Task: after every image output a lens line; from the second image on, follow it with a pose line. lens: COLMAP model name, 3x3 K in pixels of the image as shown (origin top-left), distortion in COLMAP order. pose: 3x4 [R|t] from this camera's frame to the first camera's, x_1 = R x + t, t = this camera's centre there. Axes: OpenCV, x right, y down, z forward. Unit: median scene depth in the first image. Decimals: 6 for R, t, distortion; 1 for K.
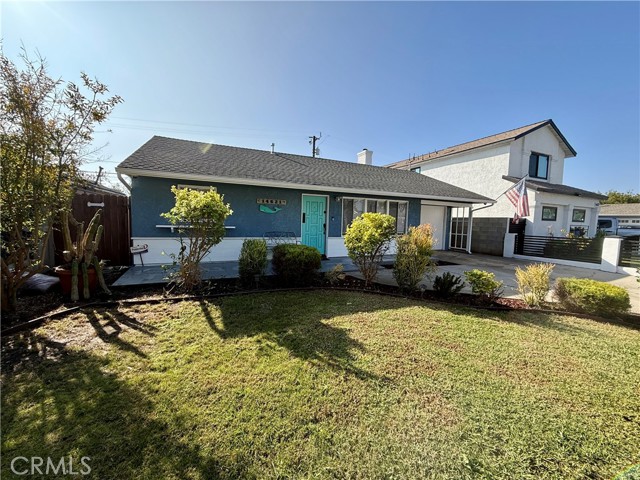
lens RADIAL K [[254.7, 0, 321.7], [0, 254.7, 241.7], [0, 0, 1]] dist [0.000841, 0.000160]
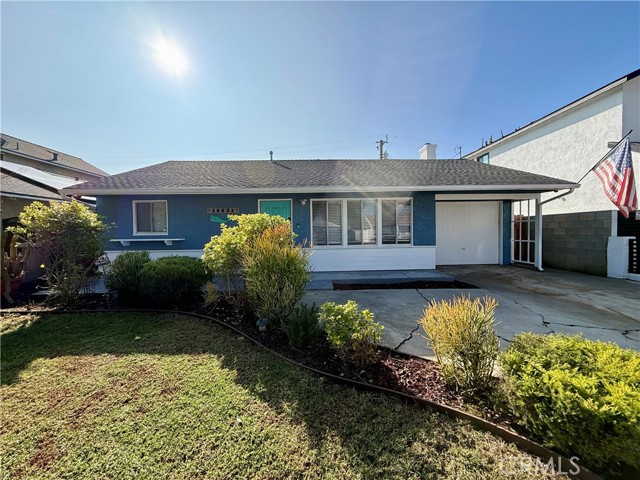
lens RADIAL K [[254.7, 0, 319.8], [0, 254.7, 239.6], [0, 0, 1]] dist [0.000841, 0.000160]
pose [[0.919797, -0.027640, -0.391420, 0.324232], [0.006320, 0.998430, -0.055654, 0.001648], [0.392344, 0.048716, 0.918527, 0.189081]]
